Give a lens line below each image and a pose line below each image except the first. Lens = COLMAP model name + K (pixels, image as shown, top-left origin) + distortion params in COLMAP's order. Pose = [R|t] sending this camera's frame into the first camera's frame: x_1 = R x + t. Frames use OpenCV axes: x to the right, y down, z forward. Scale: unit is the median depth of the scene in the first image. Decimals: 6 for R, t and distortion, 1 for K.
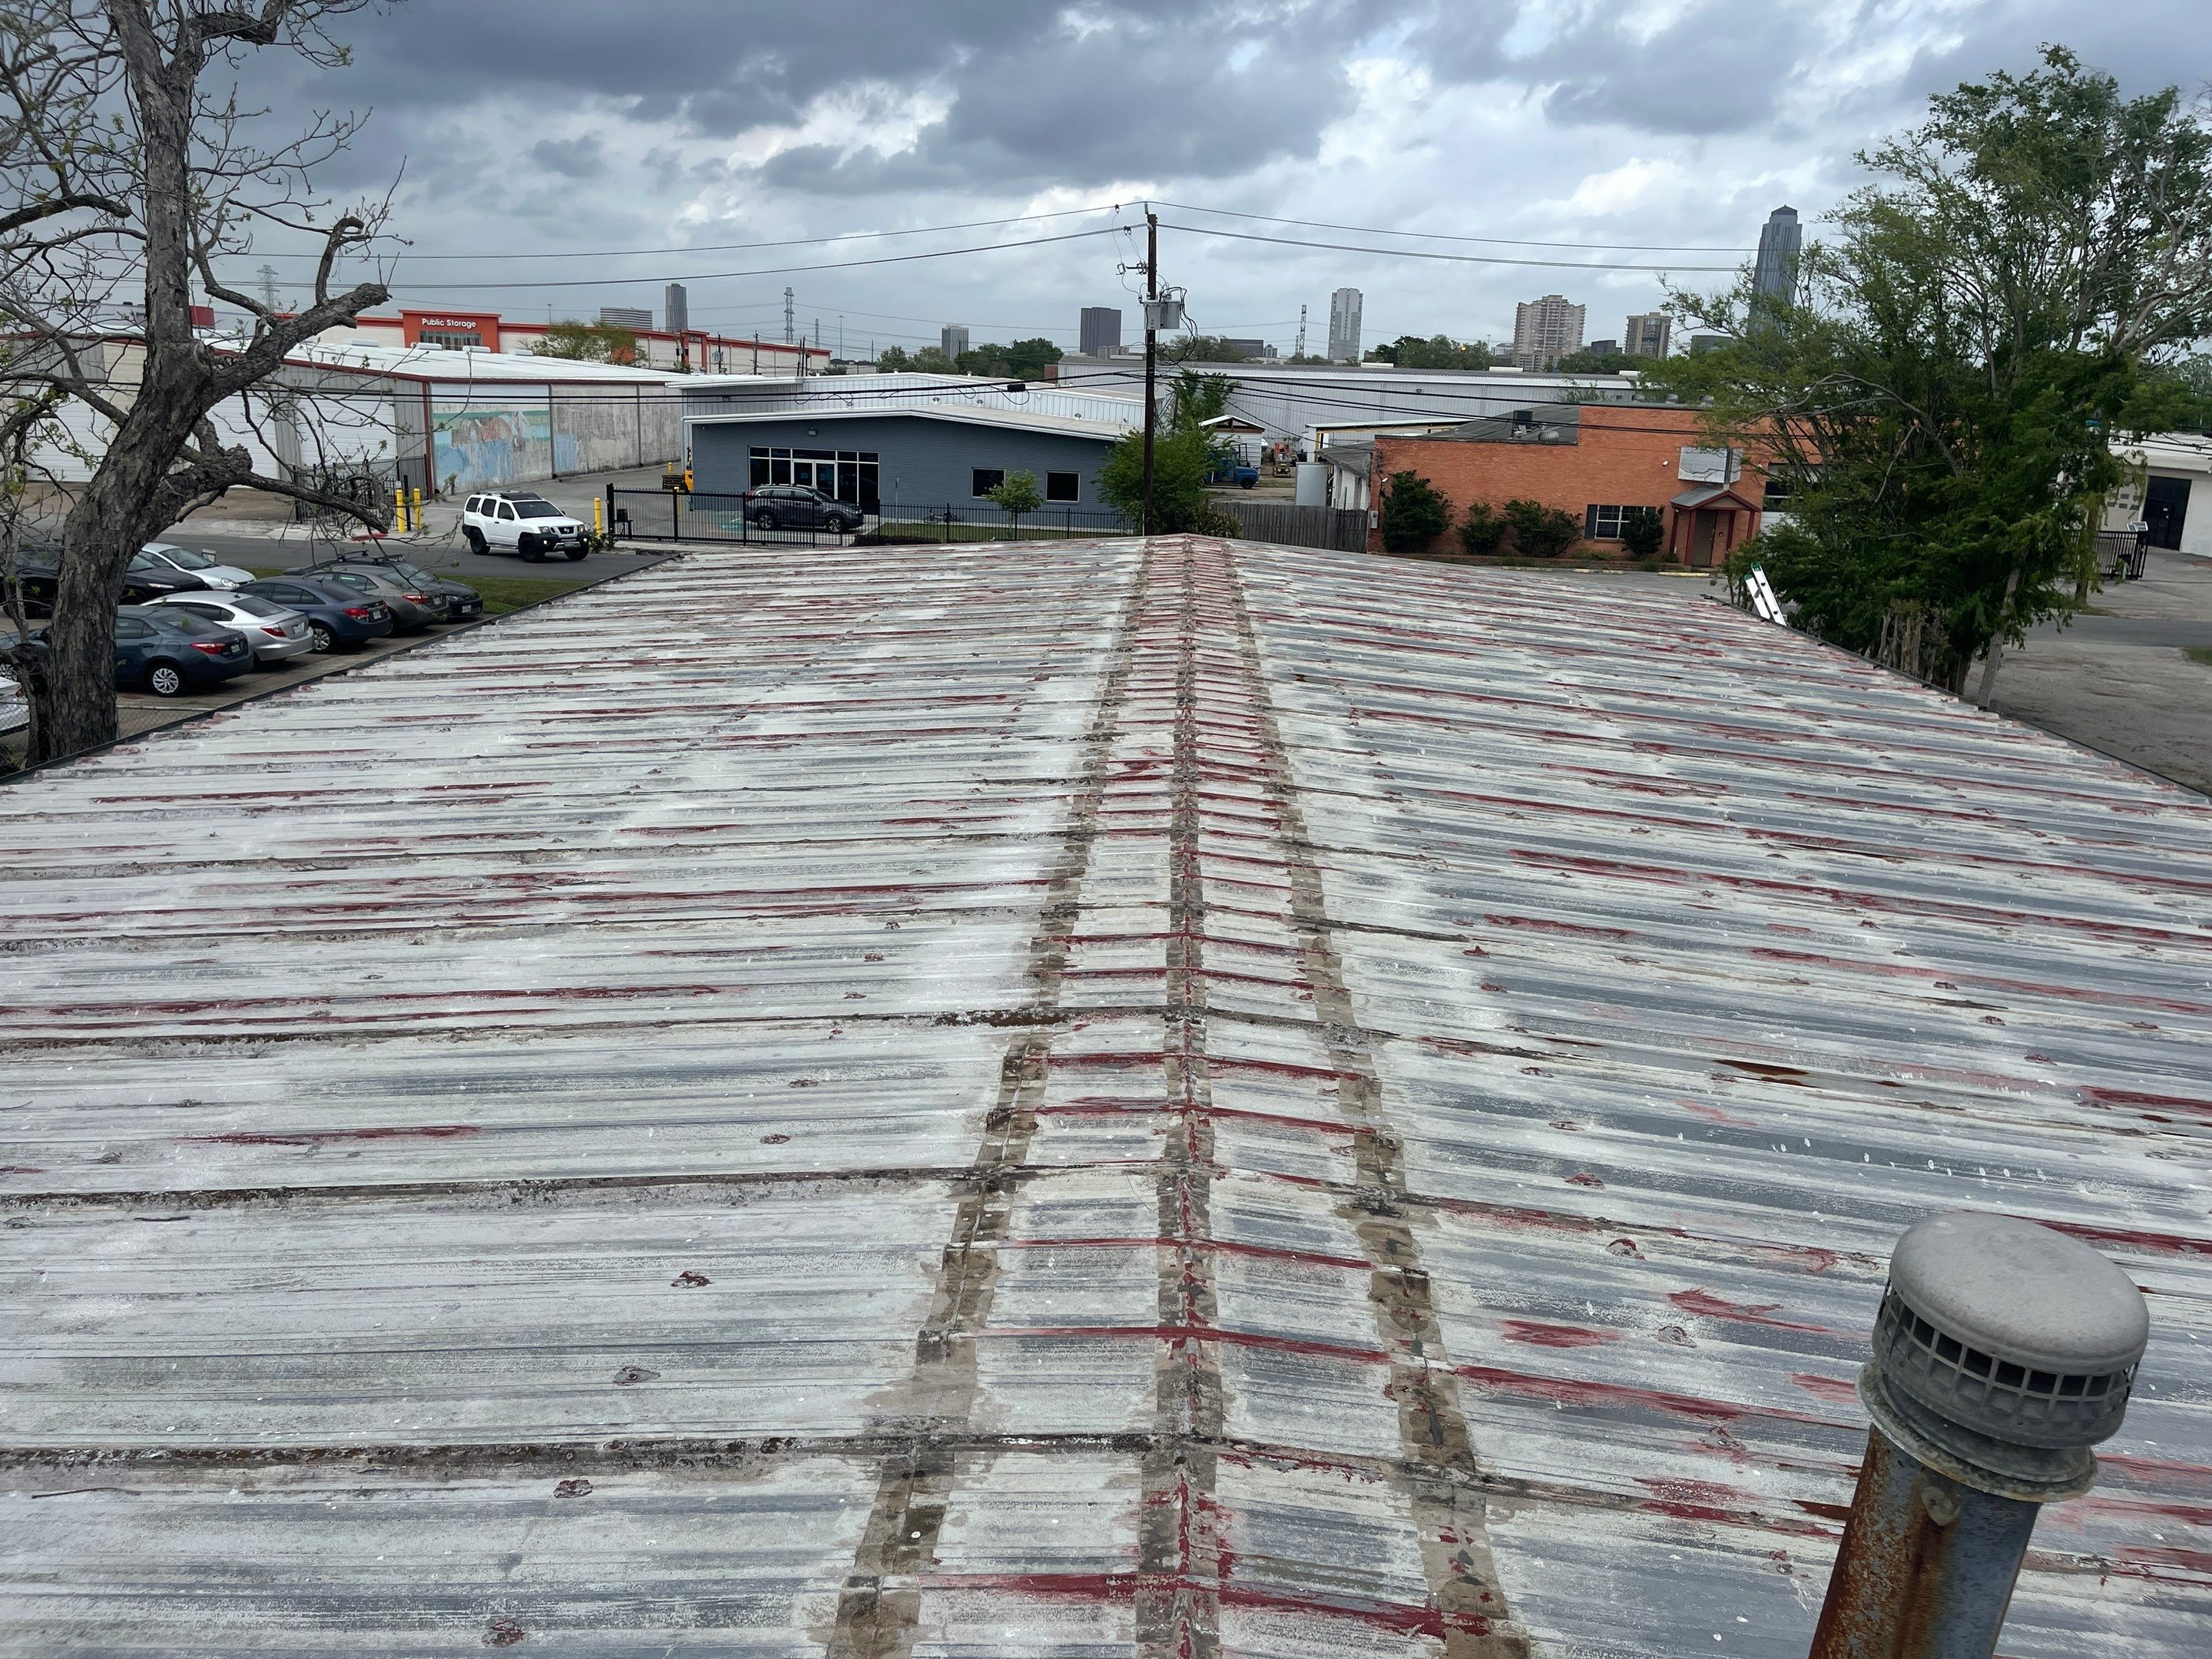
lens RADIAL K [[1705.1, 0, 1097.3], [0, 1705.1, 798.3], [0, 0, 1]] dist [0.007092, 0.010102]
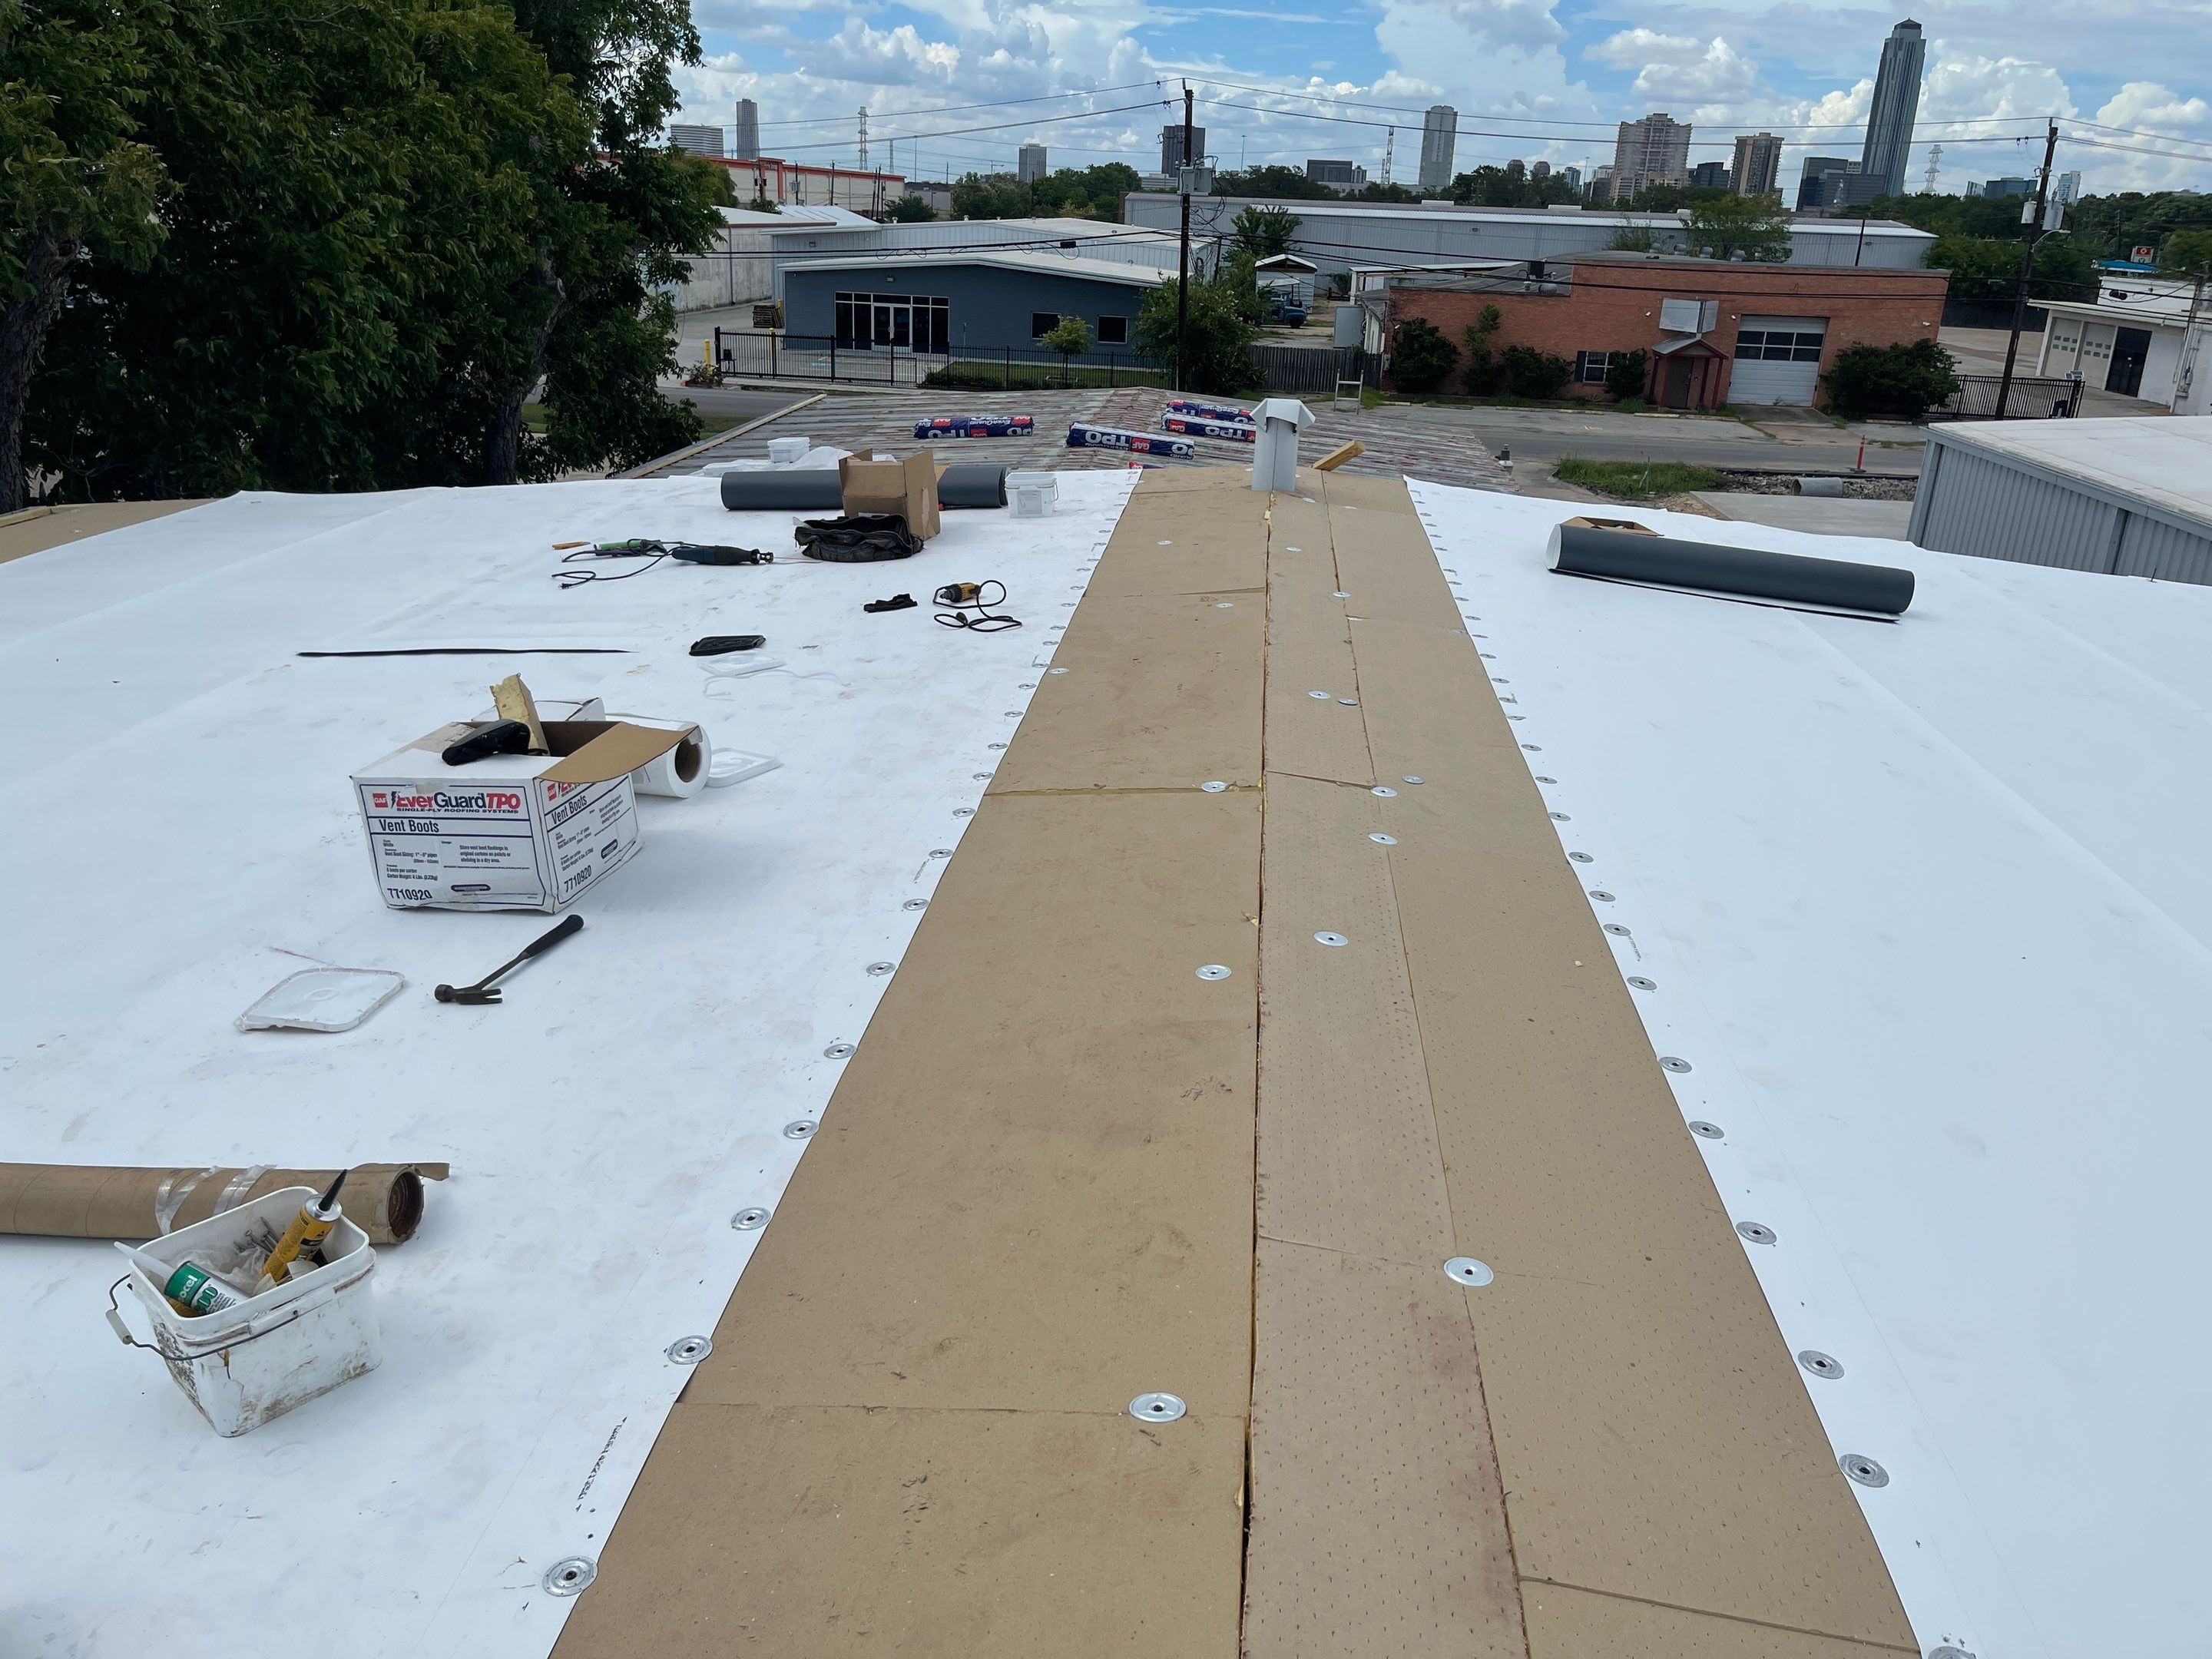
lens RADIAL K [[1705.1, 0, 1097.3], [0, 1705.1, 798.3], [0, 0, 1]] dist [0.007092, 0.010102]
pose [[0.998991, 0.018689, -0.040830, 0.138340], [-0.014745, 0.995383, 0.094843, 0.111726], [0.042414, -0.094145, 0.994655, -0.928204]]
